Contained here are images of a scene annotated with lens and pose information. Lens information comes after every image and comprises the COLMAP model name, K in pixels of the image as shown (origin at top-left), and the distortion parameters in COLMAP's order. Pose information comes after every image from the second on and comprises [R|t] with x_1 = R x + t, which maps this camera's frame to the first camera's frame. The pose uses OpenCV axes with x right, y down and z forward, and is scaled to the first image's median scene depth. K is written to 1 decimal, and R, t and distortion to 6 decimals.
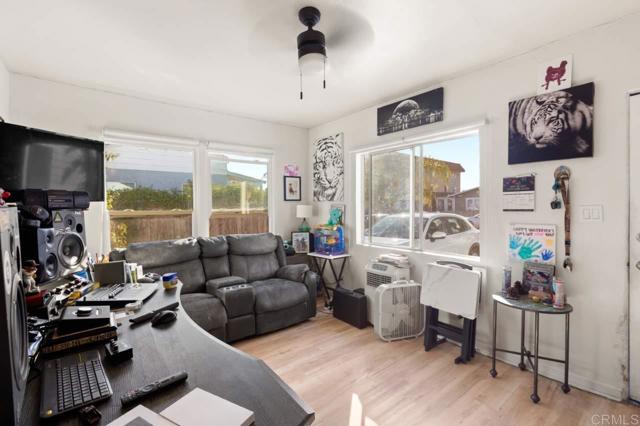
lens RADIAL K [[300.6, 0, 319.3], [0, 300.6, 214.0], [0, 0, 1]] dist [-0.000319, -0.000054]
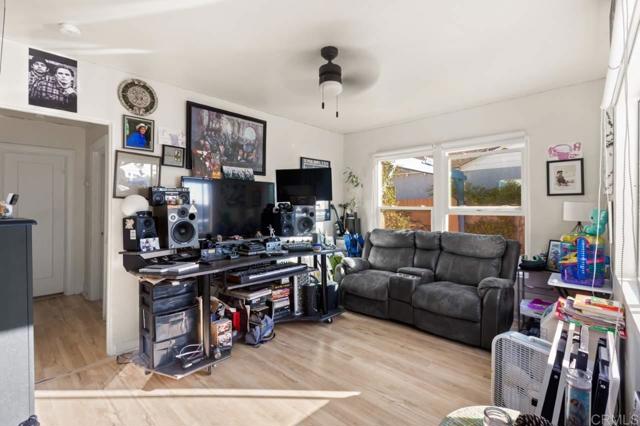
lens RADIAL K [[300.6, 0, 319.4], [0, 300.6, 208.9], [0, 0, 1]] dist [-0.000319, -0.000054]
pose [[0.114684, 0.016290, -0.993268, 0.650712], [-0.026593, 0.999558, 0.013323, -0.009265], [0.993046, 0.024886, 0.115067, 0.450677]]
